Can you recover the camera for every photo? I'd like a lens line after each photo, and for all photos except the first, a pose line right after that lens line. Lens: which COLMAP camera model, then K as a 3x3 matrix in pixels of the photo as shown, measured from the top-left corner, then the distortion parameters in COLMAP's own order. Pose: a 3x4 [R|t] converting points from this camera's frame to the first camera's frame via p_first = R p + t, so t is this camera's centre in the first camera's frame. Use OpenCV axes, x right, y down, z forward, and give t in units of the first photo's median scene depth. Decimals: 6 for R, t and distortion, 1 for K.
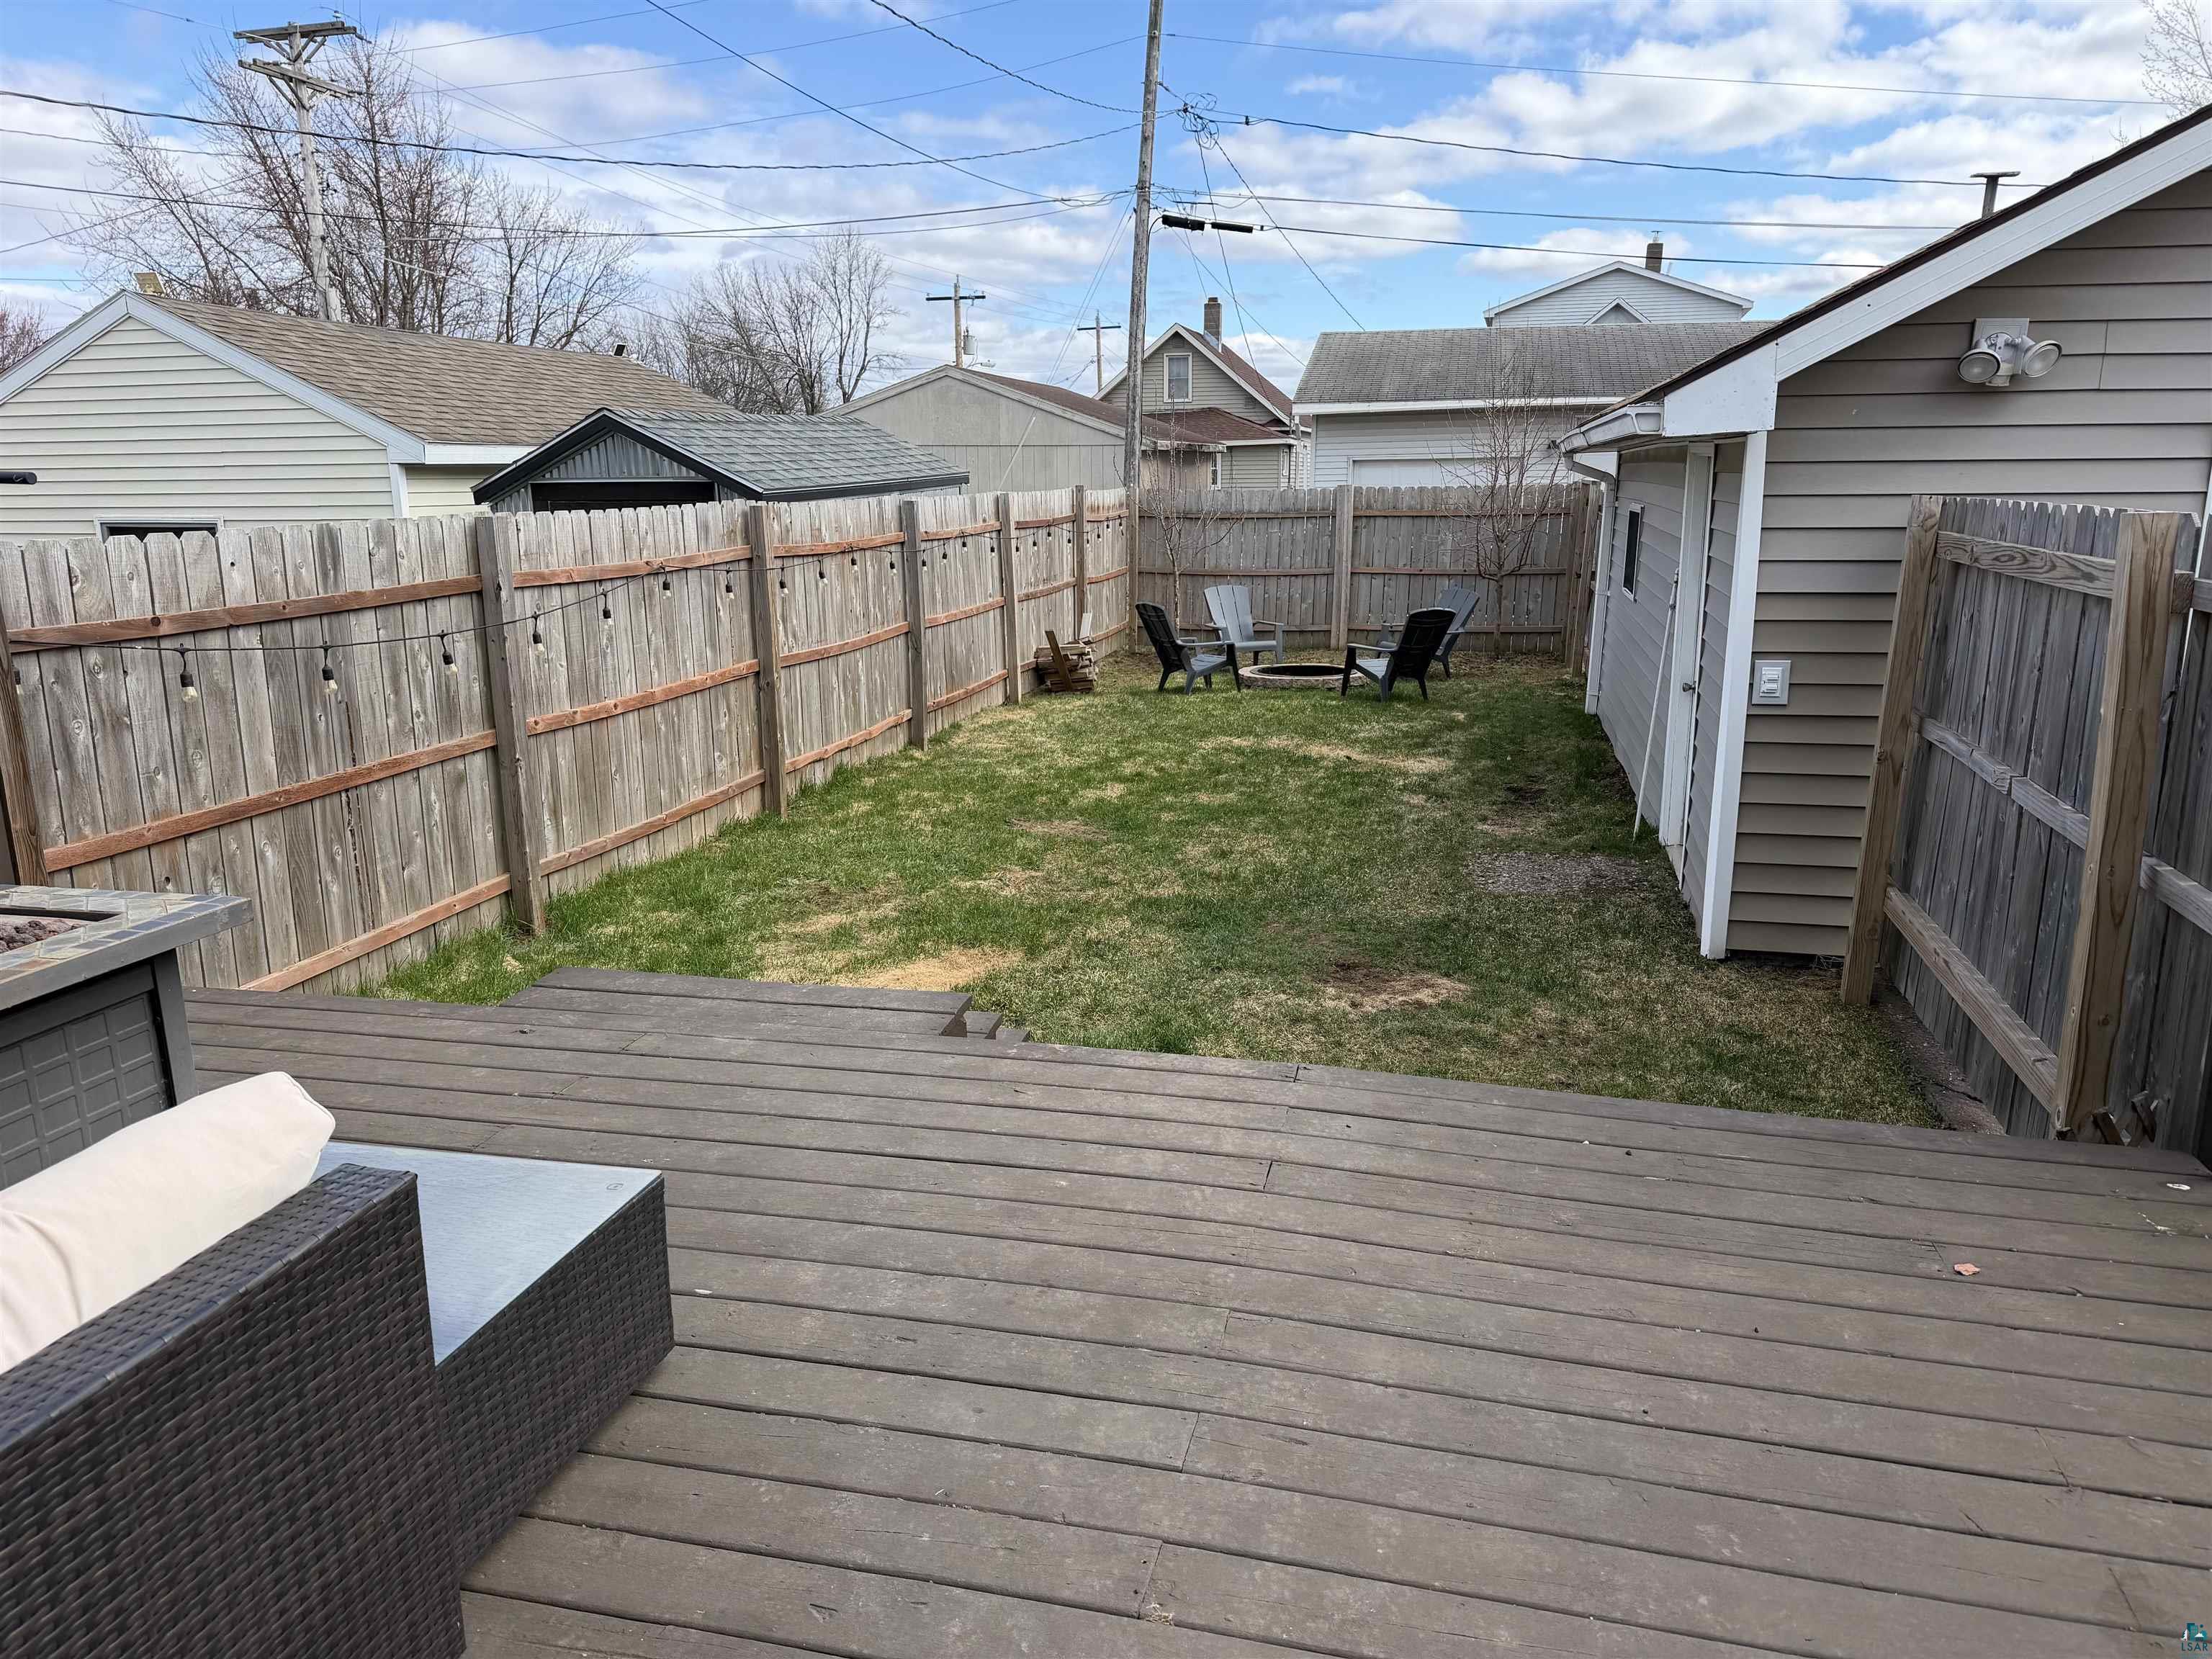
lens RADIAL K [[1543.2, 0, 1095.0], [0, 1543.2, 824.1], [0, 0, 1]] dist [0.037356, -0.000068]
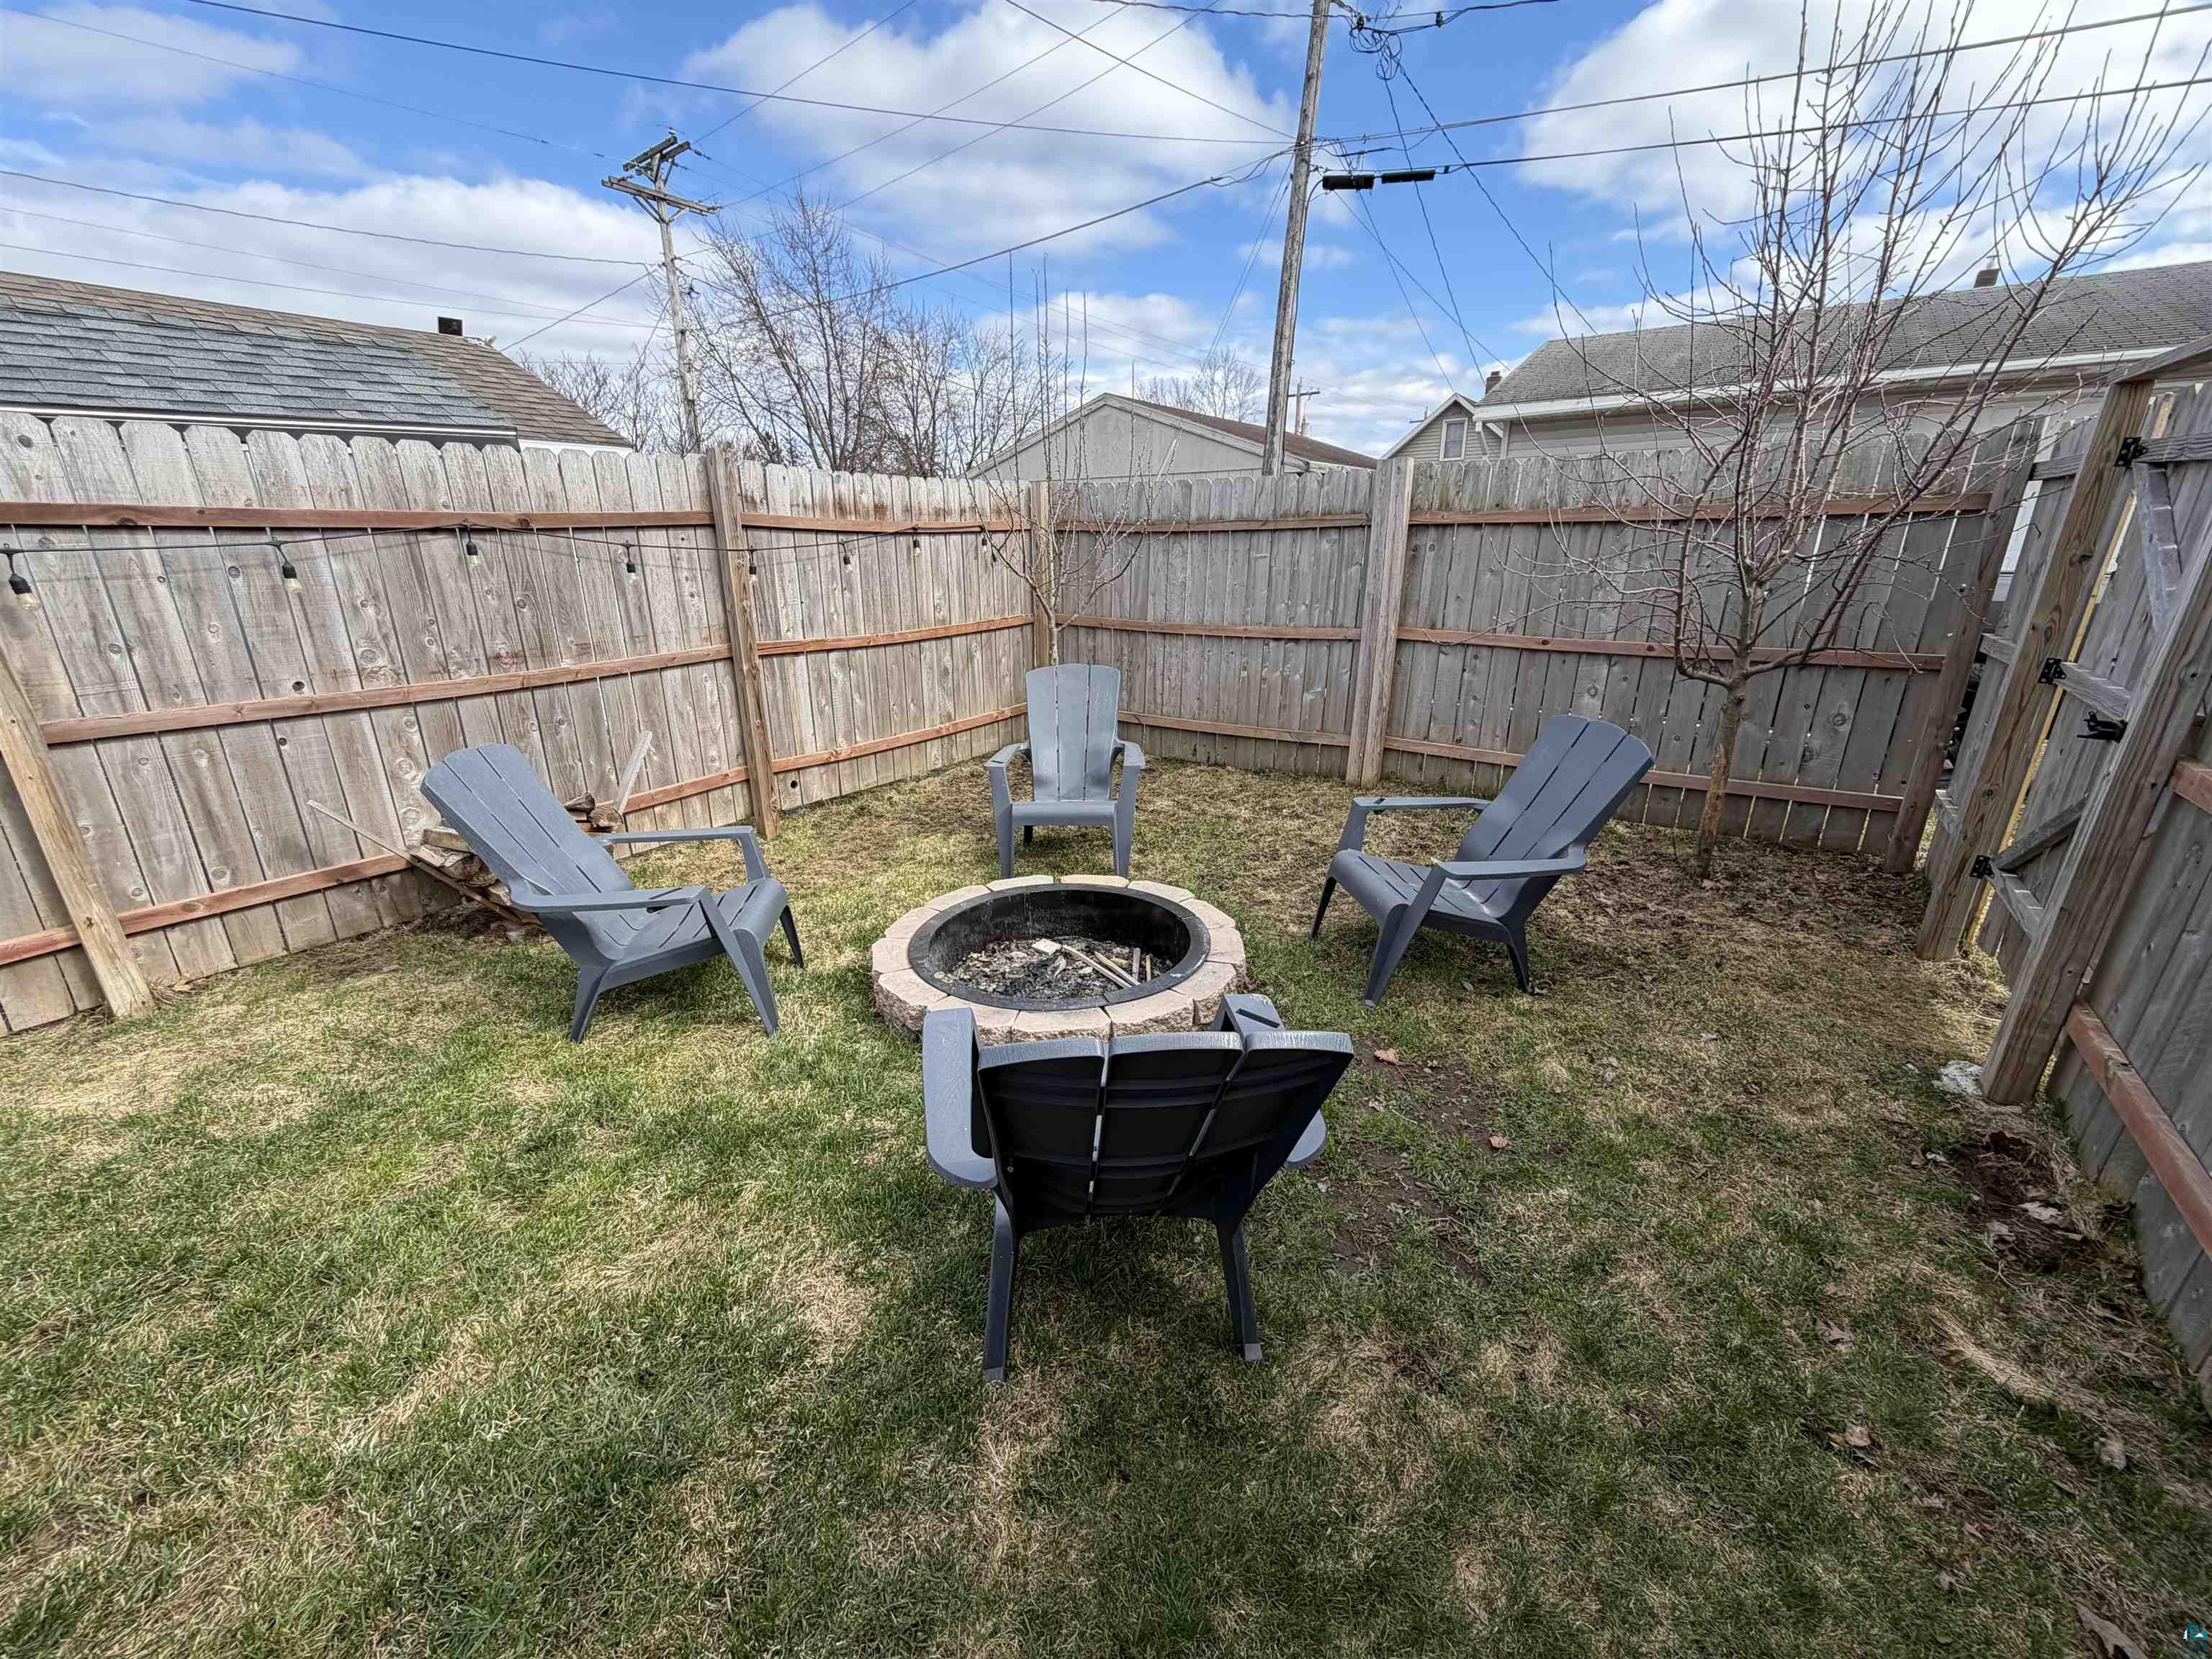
lens RADIAL K [[879.4, 0, 1097.9], [0, 879.4, 816.4], [0, 0, 1]] dist [-0.001409, -0.000050]
pose [[0.933006, 0.104737, -0.344283, 0.177633], [-0.074688, 0.992235, 0.099452, -0.125247], [0.352026, -0.067076, 0.933584, 0.685296]]
